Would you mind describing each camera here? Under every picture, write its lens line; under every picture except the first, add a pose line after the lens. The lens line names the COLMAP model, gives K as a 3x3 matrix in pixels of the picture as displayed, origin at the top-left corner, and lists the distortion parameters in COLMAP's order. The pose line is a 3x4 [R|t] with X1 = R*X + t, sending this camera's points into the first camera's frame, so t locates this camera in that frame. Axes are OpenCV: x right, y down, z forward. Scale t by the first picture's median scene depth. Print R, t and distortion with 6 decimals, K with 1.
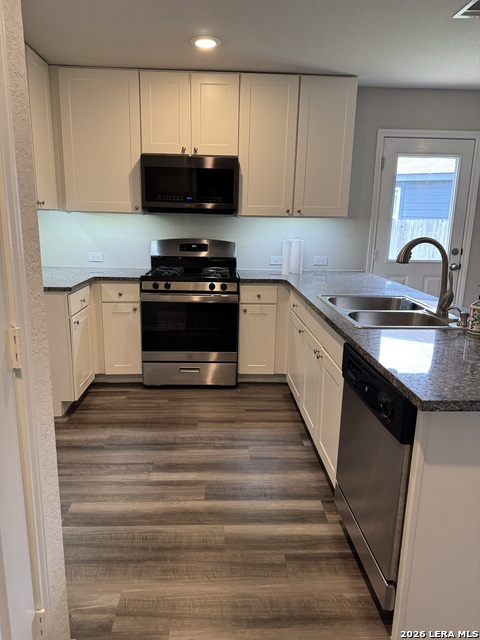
lens RADIAL K [[461.5, 0, 242.0], [0, 461.5, 324.7], [0, 0, 1]] dist [0.007983, -0.004729]
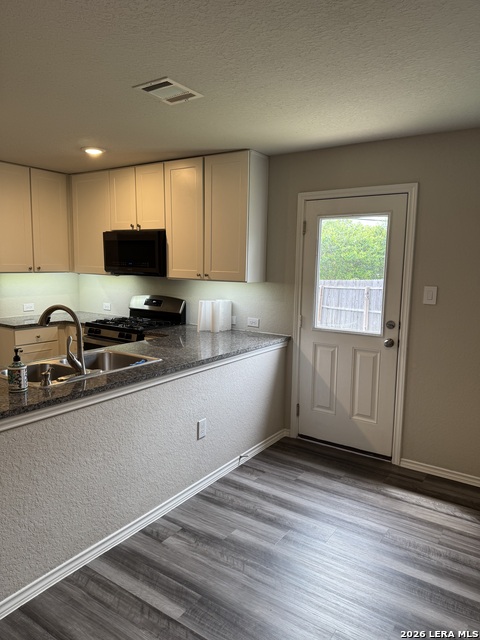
lens RADIAL K [[454.1, 0, 237.1], [0, 454.1, 325.0], [0, 0, 1]] dist [0.064976, -0.059190]
pose [[0.795832, 0.080906, -0.600088, 0.830718], [-0.143756, 0.987944, -0.057450, -0.078125], [0.588206, 0.131986, 0.797868, 0.201132]]
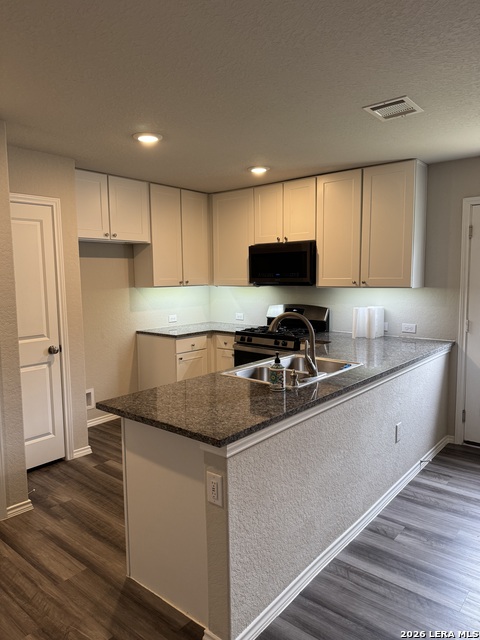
lens RADIAL K [[454.1, 0, 237.1], [0, 454.1, 325.0], [0, 0, 1]] dist [0.064976, -0.059190]
pose [[0.732615, 0.052125, -0.678644, 0.650657], [-0.132560, 0.988898, -0.067147, -0.030668], [0.667610, 0.139154, 0.731391, 0.003992]]
